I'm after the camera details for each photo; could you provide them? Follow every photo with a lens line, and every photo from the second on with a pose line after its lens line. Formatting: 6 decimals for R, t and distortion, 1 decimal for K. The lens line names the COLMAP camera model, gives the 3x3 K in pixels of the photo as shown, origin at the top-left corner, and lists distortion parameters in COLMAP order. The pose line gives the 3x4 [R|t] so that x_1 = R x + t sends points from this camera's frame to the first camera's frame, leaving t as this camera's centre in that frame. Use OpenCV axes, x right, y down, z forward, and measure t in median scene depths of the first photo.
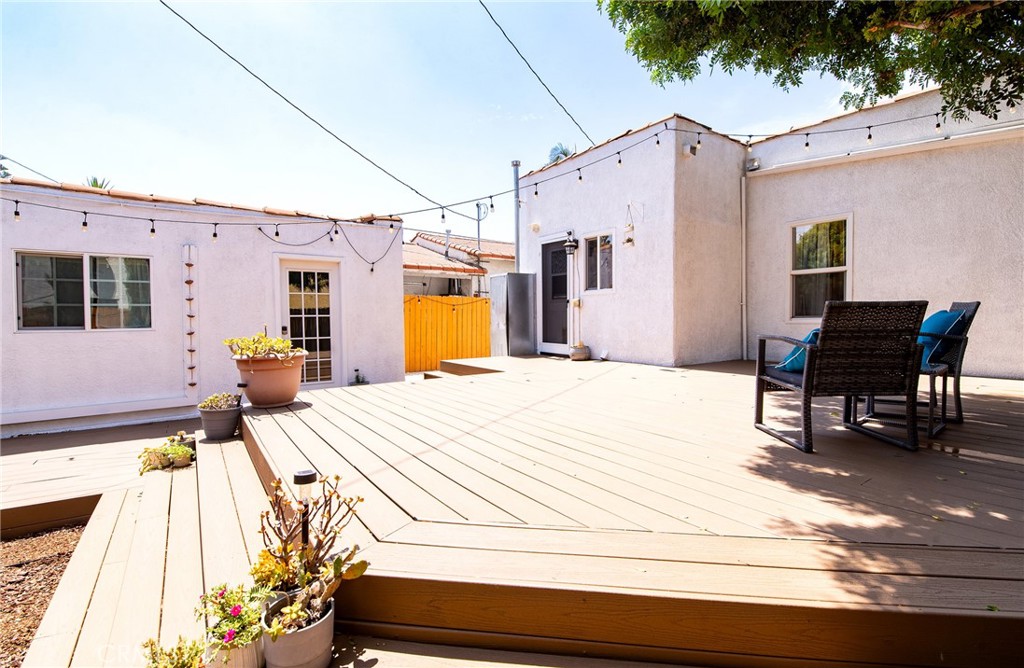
lens RADIAL K [[464.7, 0, 533.5], [0, 464.7, 321.9], [0, 0, 1]] dist [-0.021056, -0.001369]
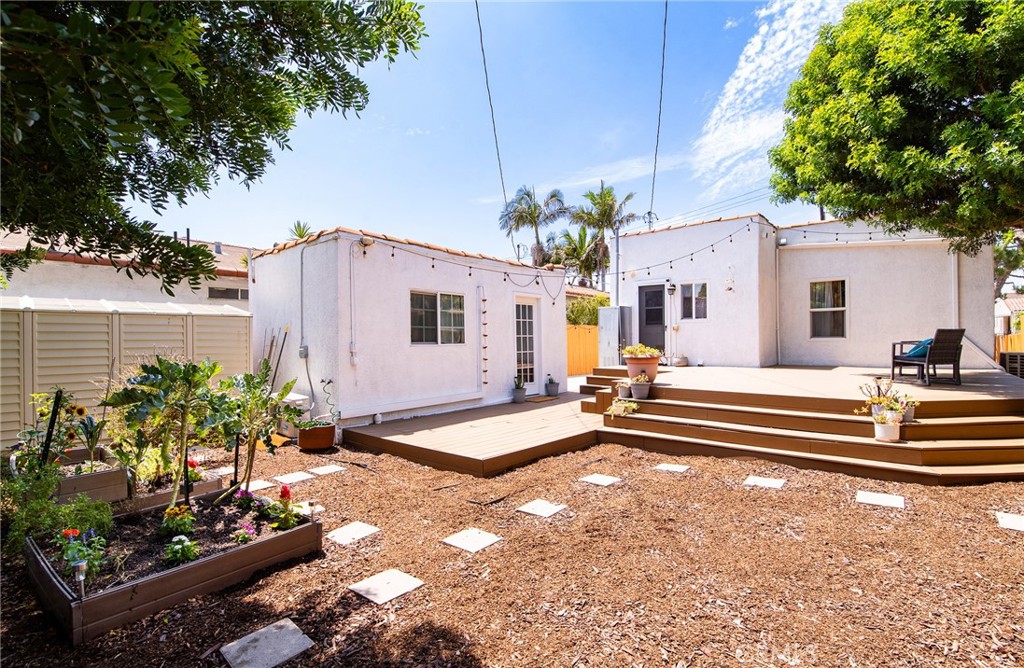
lens RADIAL K [[464.7, 0, 518.2], [0, 464.7, 333.4], [0, 0, 1]] dist [-0.021056, -0.001369]
pose [[0.978092, 0.003126, 0.208151, -0.782068], [0.002375, 0.999655, -0.026173, 0.015818], [-0.208161, 0.026094, 0.977746, -0.374078]]
